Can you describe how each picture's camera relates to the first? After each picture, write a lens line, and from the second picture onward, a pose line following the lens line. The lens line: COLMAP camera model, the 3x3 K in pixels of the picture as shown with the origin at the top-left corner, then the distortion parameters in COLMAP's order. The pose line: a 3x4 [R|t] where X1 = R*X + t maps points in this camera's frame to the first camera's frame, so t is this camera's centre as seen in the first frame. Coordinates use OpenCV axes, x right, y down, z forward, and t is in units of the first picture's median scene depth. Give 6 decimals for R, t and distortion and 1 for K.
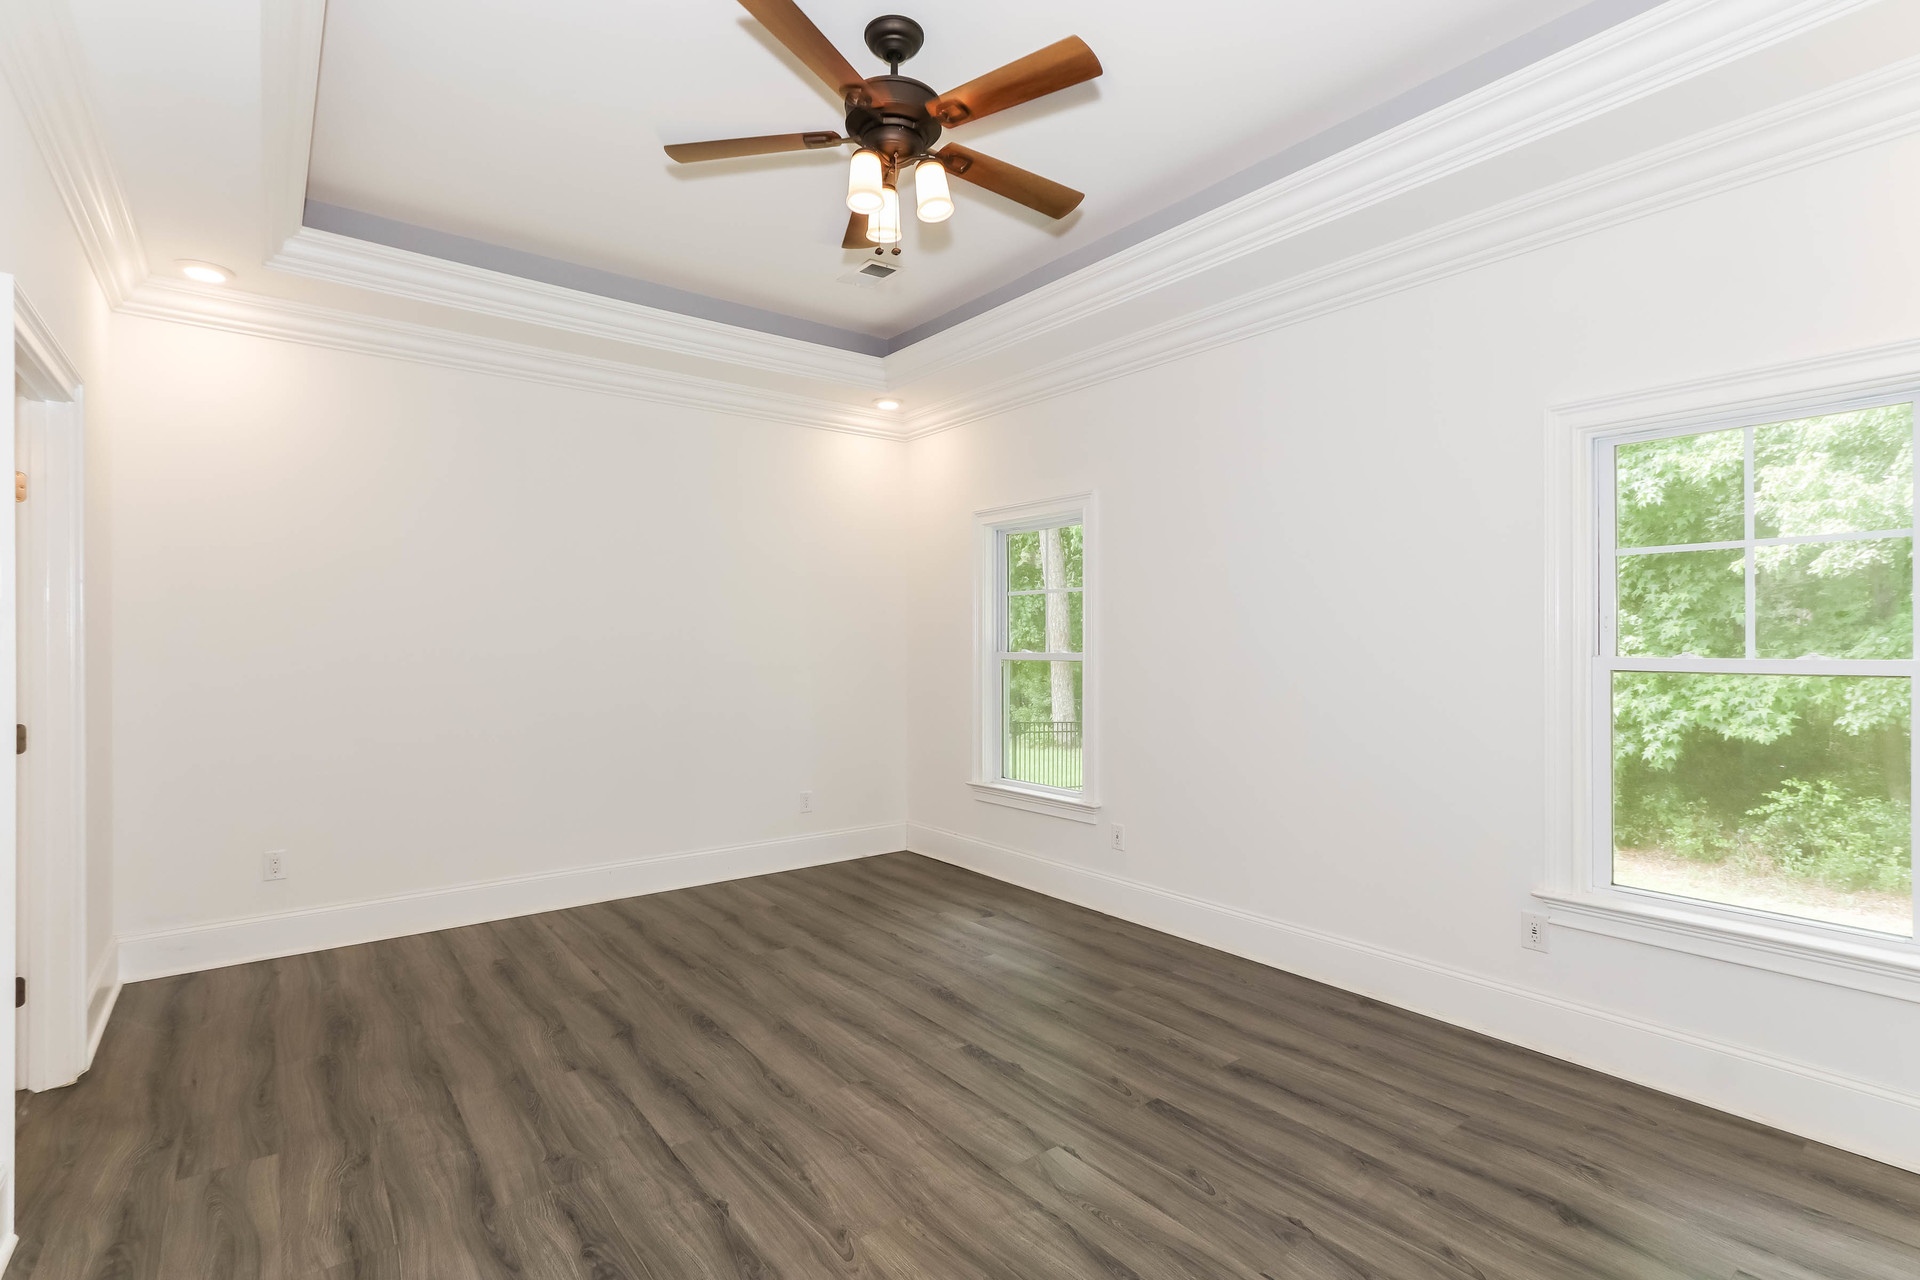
lens RADIAL K [[883.1, 0, 959.9], [0, 883.1, 638.5], [0, 0, 1]] dist [-0.002520, -0.000089]
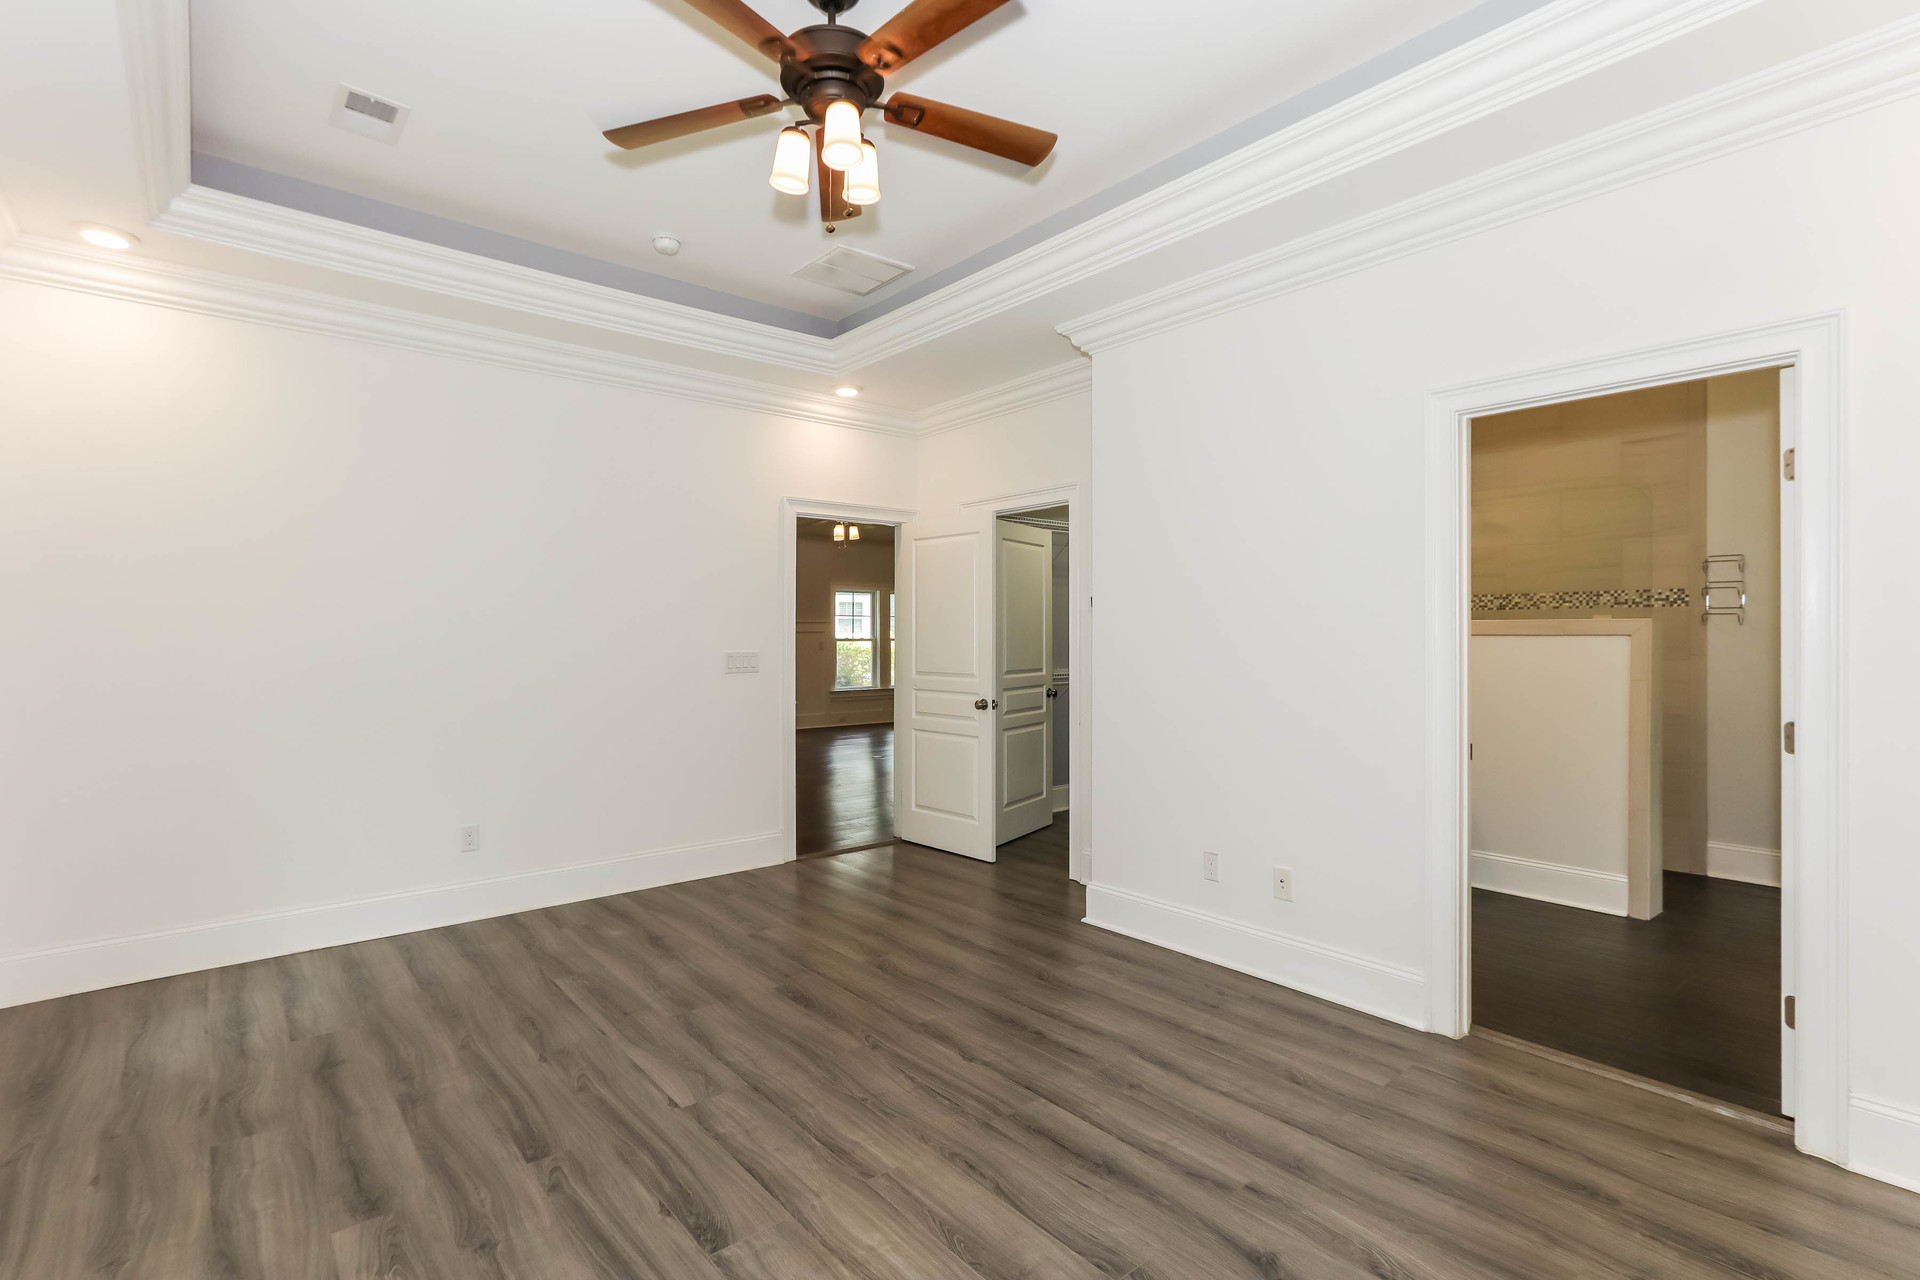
lens RADIAL K [[883.1, 0, 960.7], [0, 883.1, 641.7], [0, 0, 1]] dist [-0.002520, -0.000089]
pose [[-0.998963, 0.002472, -0.045454, -0.178689], [0.002392, 0.999995, 0.001812, 0.010066], [0.045458, 0.001701, -0.998965, 2.076027]]
